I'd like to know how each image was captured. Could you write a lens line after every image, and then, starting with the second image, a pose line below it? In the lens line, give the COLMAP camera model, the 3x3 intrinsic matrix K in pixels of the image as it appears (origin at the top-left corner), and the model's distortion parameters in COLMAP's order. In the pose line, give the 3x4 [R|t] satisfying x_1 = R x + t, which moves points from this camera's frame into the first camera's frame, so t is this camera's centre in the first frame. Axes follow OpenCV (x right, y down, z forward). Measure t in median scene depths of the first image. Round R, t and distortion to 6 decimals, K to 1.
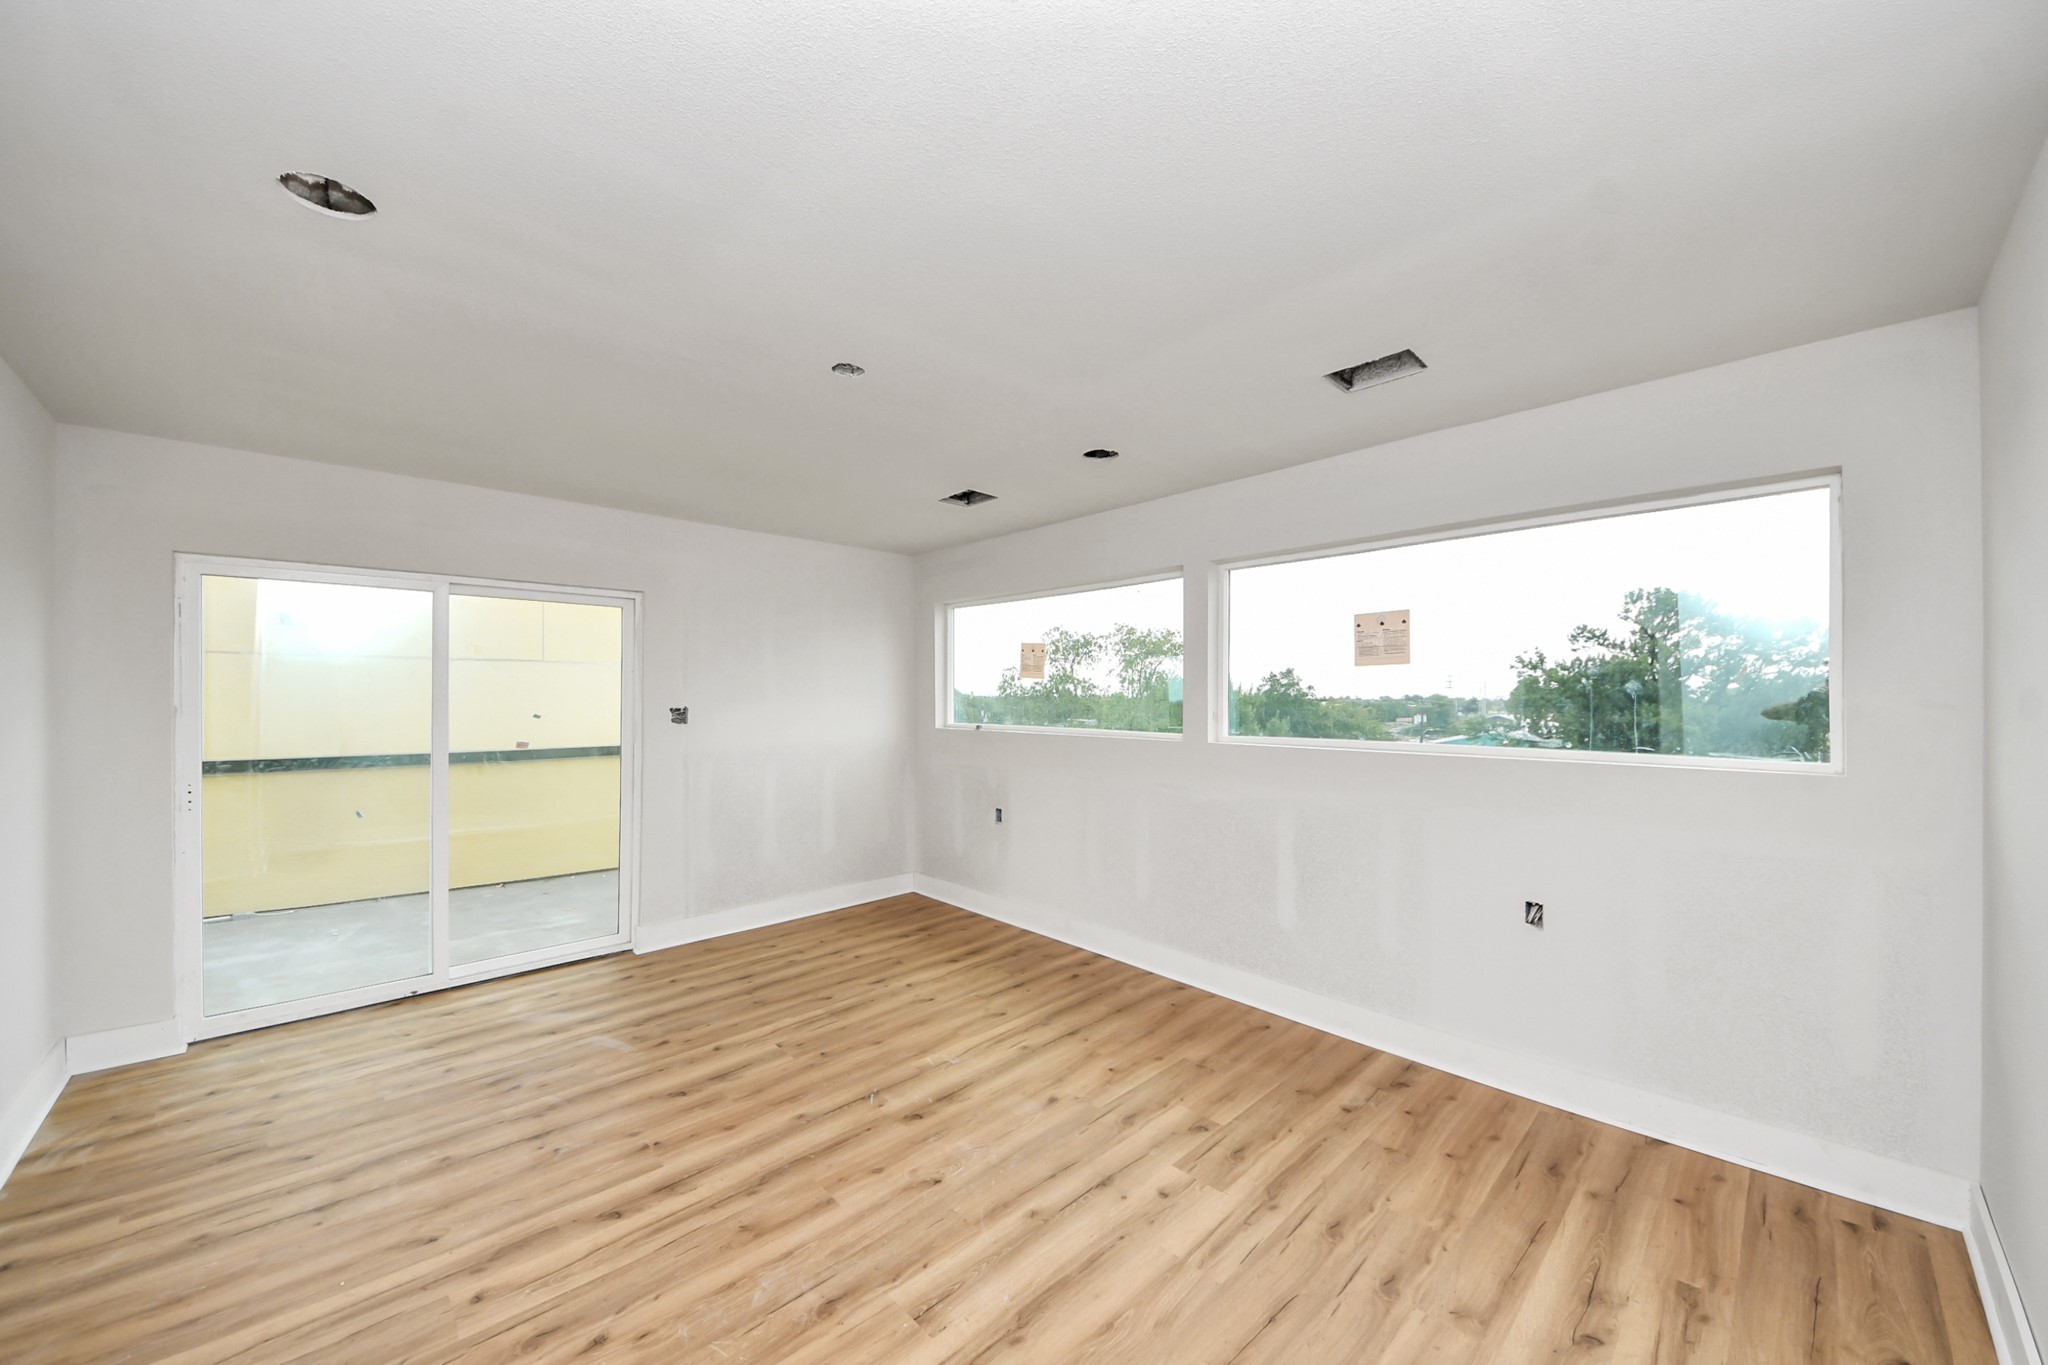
lens RADIAL K [[730.7, 0, 967.0], [0, 730.7, 657.6], [0, 0, 1]] dist [0.055483, -0.025669]
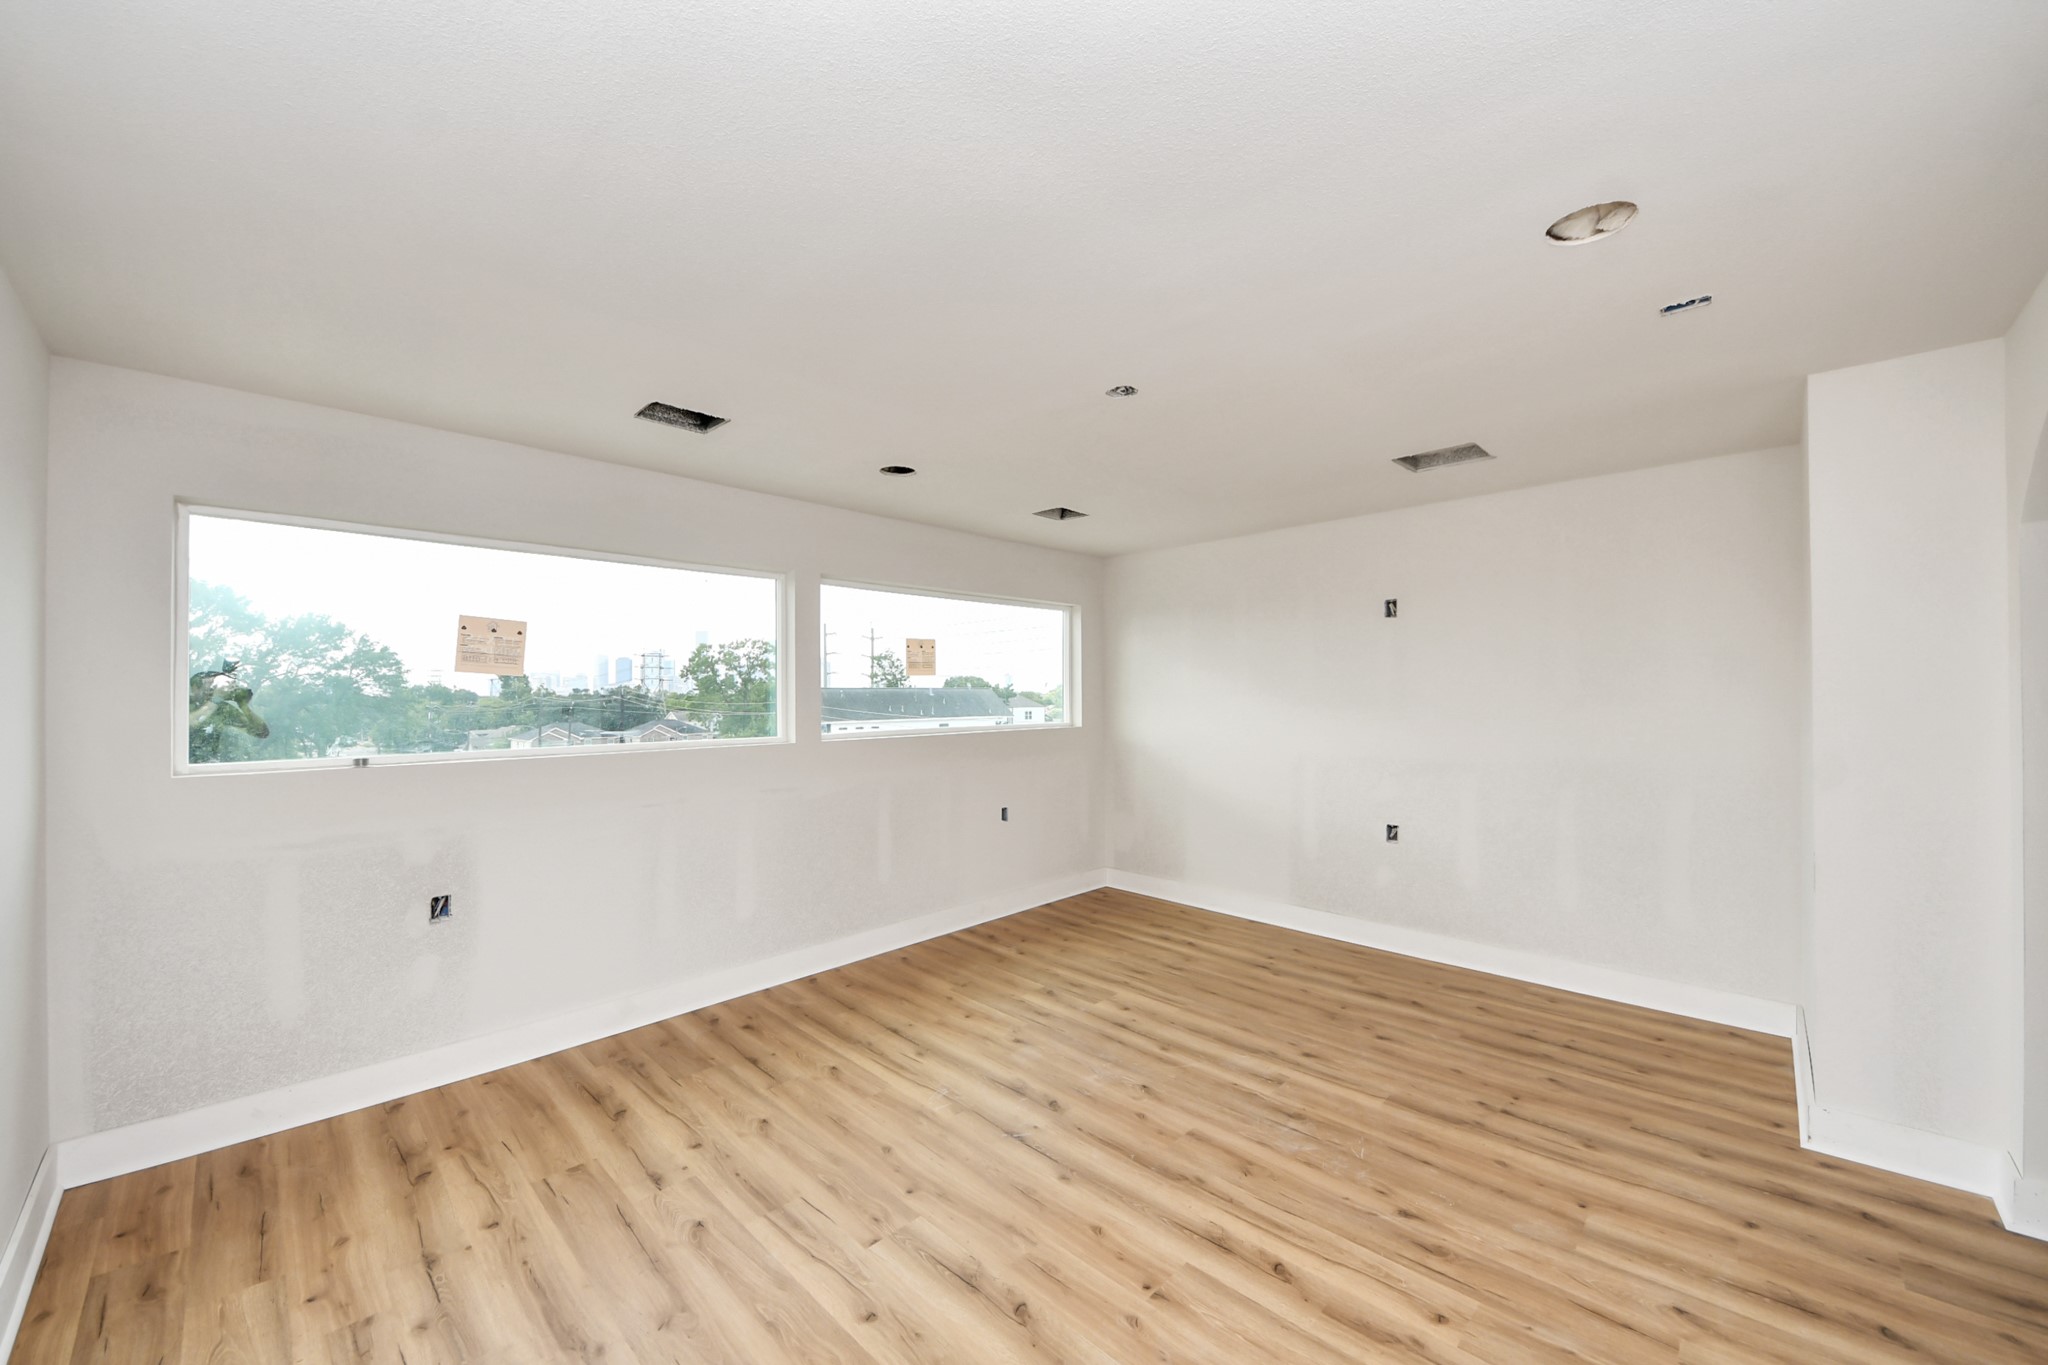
lens RADIAL K [[733.1, 0, 1022.6], [0, 733.1, 688.2], [0, 0, 1]] dist [0.044744, -0.026259]
pose [[-0.044669, 0.009258, 0.998959, -1.016282], [-0.042748, 0.999023, -0.011170, 0.050542], [-0.998087, -0.043203, -0.044230, 1.029907]]
